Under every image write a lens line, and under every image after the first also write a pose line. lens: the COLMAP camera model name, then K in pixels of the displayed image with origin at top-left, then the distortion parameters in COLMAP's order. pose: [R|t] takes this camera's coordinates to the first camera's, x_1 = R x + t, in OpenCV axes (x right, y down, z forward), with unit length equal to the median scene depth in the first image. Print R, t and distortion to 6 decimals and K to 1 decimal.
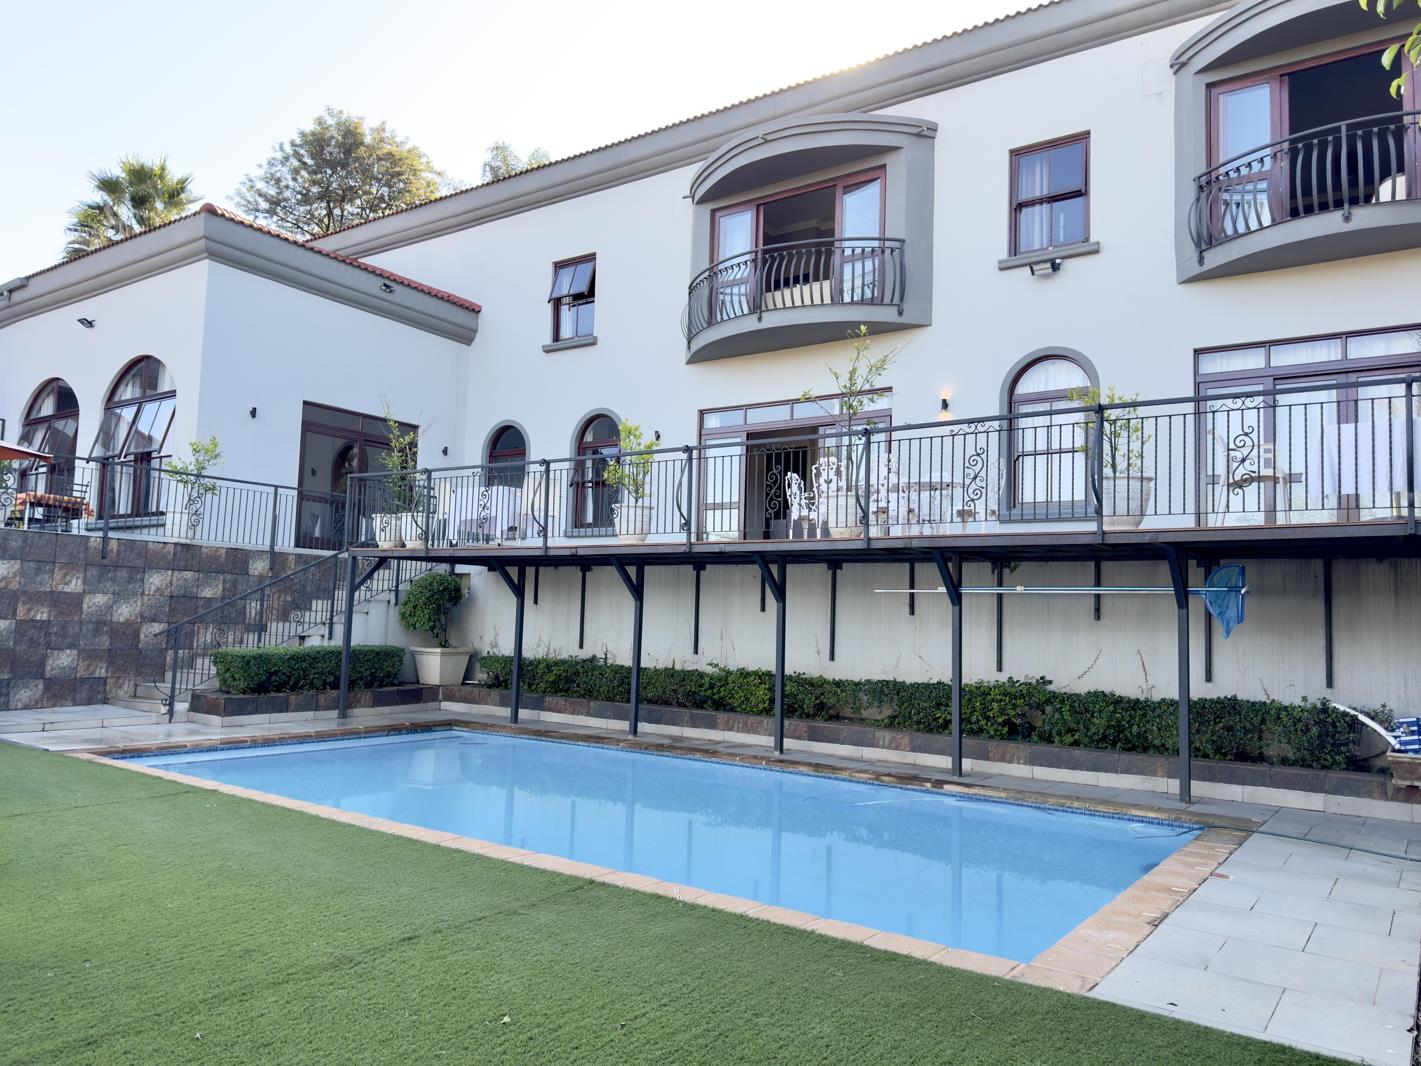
lens RADIAL K [[998.0, 0, 662.1], [0, 998.0, 513.2], [0, 0, 1]] dist [0.004306, -0.004080]
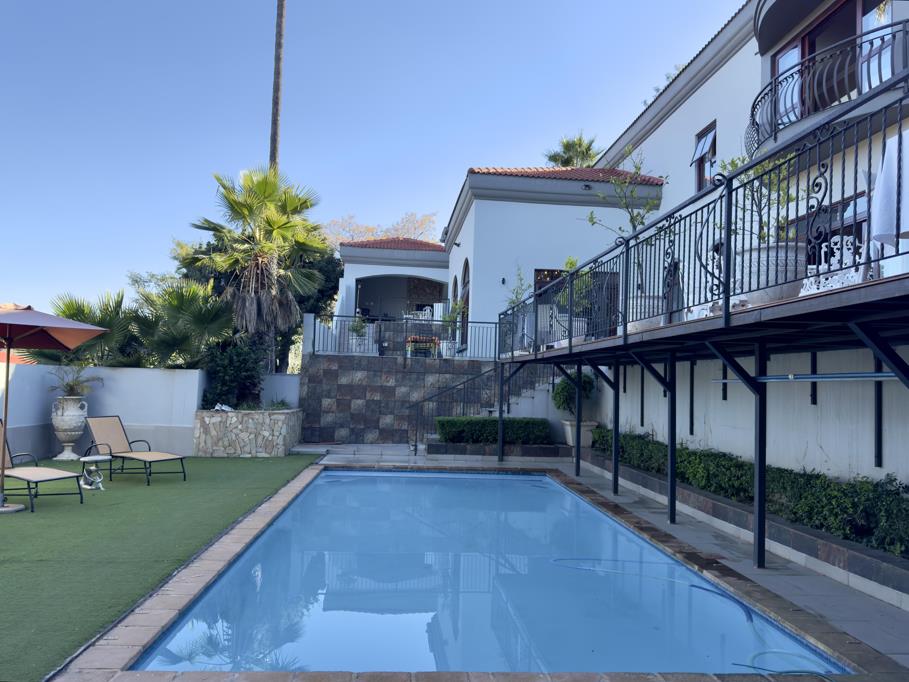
lens RADIAL K [[634.3, 0, 454.5], [0, 634.3, 341.0], [0, 0, 1]] dist [0.056817, -0.003844]
pose [[0.658157, -0.059858, -0.750497, 0.432292], [0.068296, 0.997471, -0.019663, 0.022700], [0.749777, -0.038315, 0.660581, 0.257431]]
